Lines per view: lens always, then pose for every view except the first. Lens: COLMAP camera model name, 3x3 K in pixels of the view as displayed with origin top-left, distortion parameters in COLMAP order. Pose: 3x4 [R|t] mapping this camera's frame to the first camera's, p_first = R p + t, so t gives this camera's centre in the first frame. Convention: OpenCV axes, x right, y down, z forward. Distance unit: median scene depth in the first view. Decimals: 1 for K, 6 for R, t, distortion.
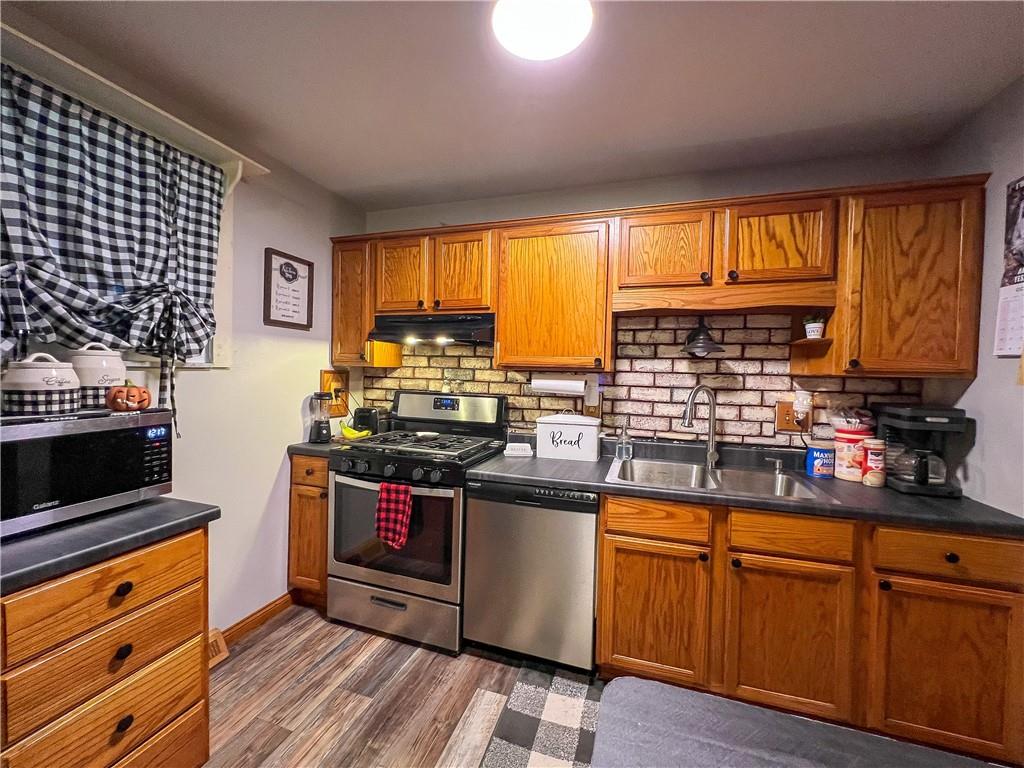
lens RADIAL K [[408.8, 0, 511.9], [0, 408.8, 384.6], [0, 0, 1]] dist [-0.001067, -0.000039]
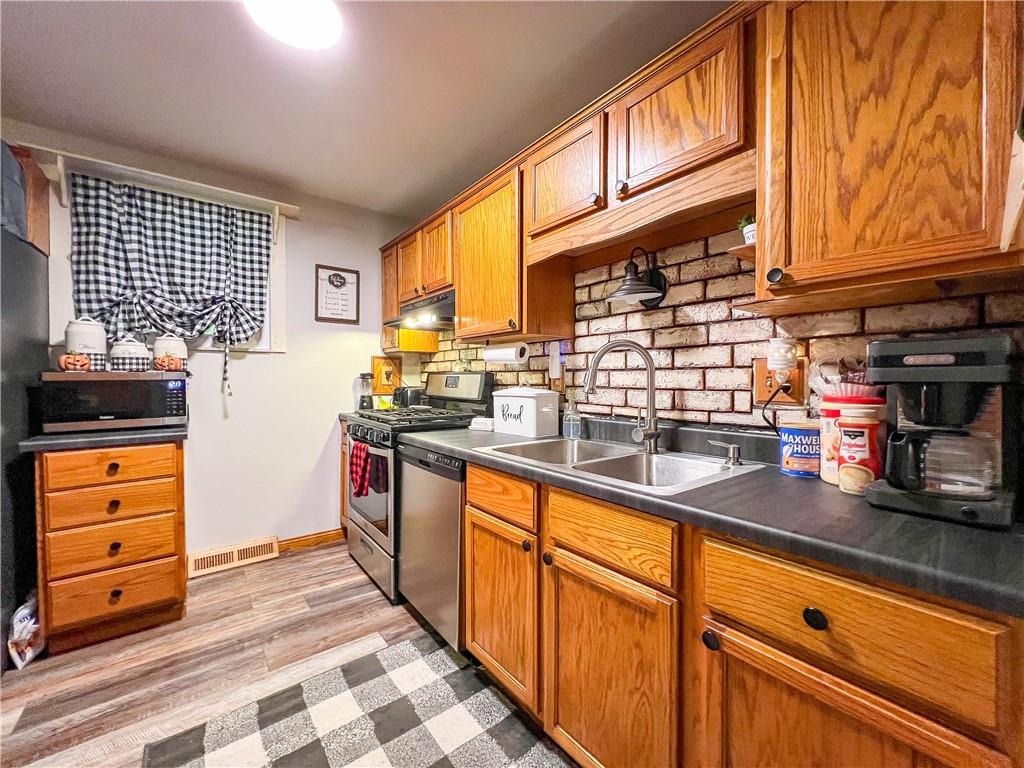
lens RADIAL K [[408.8, 0, 511.1], [0, 408.8, 384.1], [0, 0, 1]] dist [-0.001067, -0.000039]
pose [[0.830378, -0.015550, -0.556983, 0.702411], [0.003095, 0.999724, -0.023297, 0.098037], [0.557192, 0.017622, 0.830197, 0.246606]]
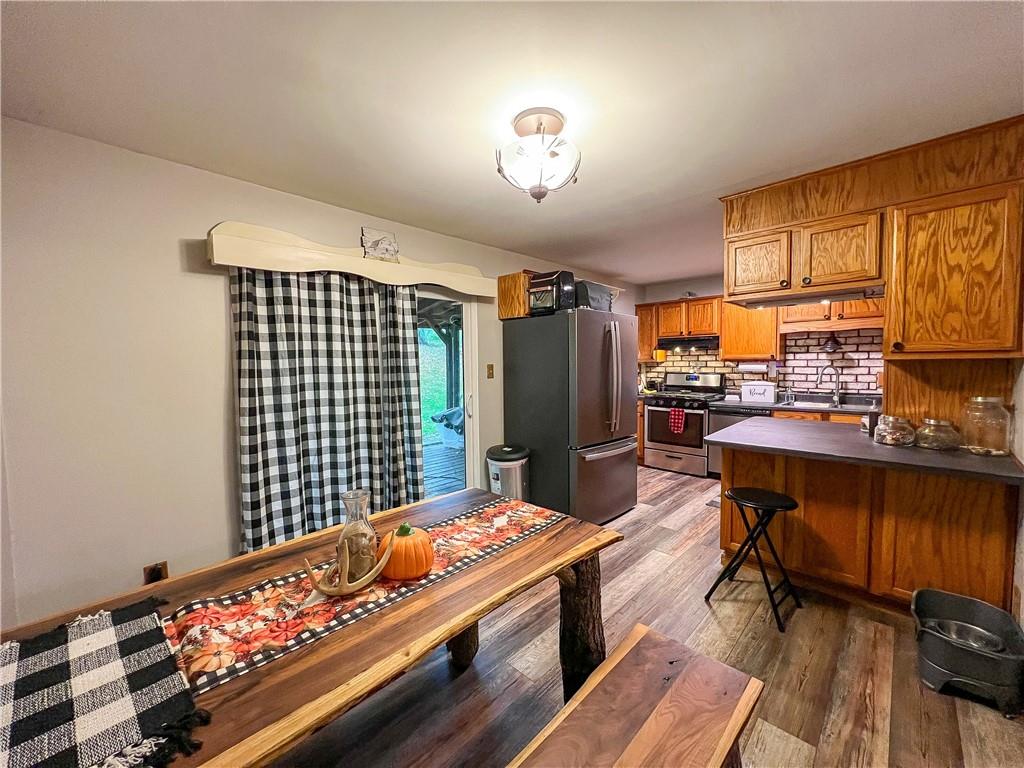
lens RADIAL K [[408.8, 0, 513.0], [0, 408.8, 382.7], [0, 0, 1]] dist [-0.001067, -0.000039]
pose [[0.898969, -0.013426, -0.437806, -0.088612], [0.022217, 0.999641, 0.014964, 0.023923], [0.437448, -0.023179, 0.898945, -1.627251]]
